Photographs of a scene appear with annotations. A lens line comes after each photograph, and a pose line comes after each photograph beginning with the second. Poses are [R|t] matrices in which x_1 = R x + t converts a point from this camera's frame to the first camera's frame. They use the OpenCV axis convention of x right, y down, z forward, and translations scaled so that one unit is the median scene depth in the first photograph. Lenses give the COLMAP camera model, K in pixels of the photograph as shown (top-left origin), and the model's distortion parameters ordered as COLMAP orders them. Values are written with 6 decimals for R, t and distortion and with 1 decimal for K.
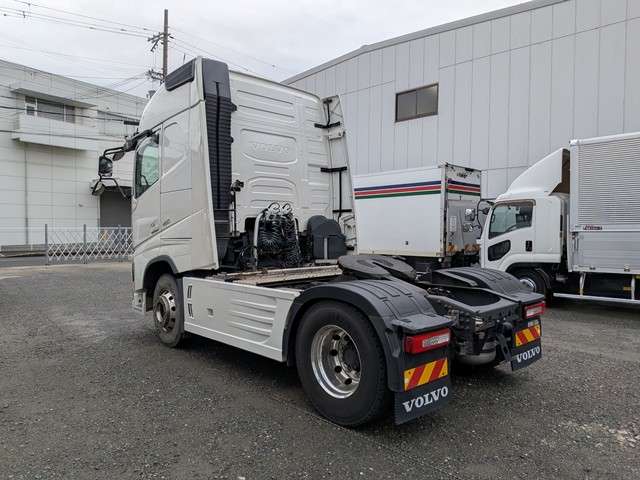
lens RADIAL K [[461.4, 0, 323.9], [0, 461.4, 238.9], [0, 0, 1]] dist [0.050954, -0.061301]
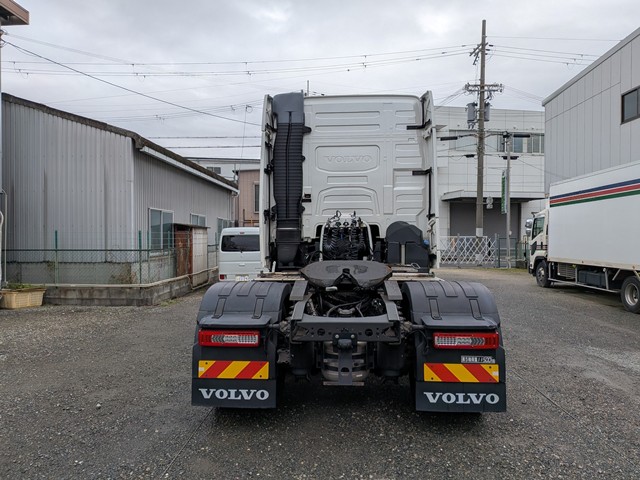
lens RADIAL K [[461.4, 0, 320.2], [0, 461.4, 241.4], [0, 0, 1]] dist [0.050954, -0.061301]
pose [[0.677917, 0.003845, -0.735128, 0.616262], [-0.014015, 0.999872, -0.007696, 0.001332], [0.735005, 0.015520, 0.677885, 0.231940]]
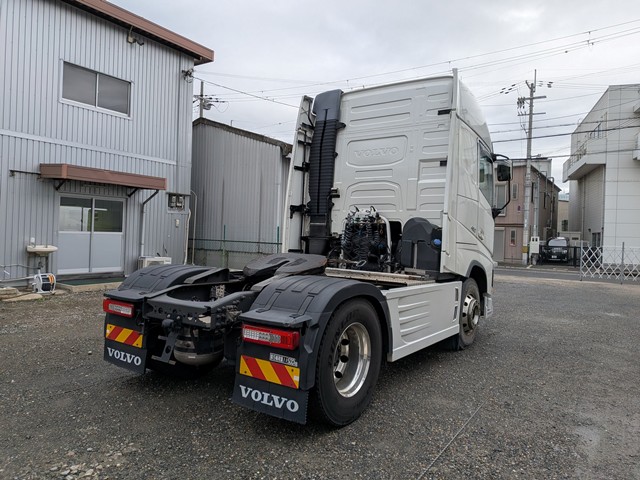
lens RADIAL K [[461.4, 0, 324.5], [0, 461.4, 236.5], [0, 0, 1]] dist [0.050954, -0.061301]
pose [[0.206841, 0.005364, -0.978360, 0.842719], [-0.060002, 0.998172, -0.007213, 0.001474], [0.976533, 0.060195, 0.206784, 0.681438]]
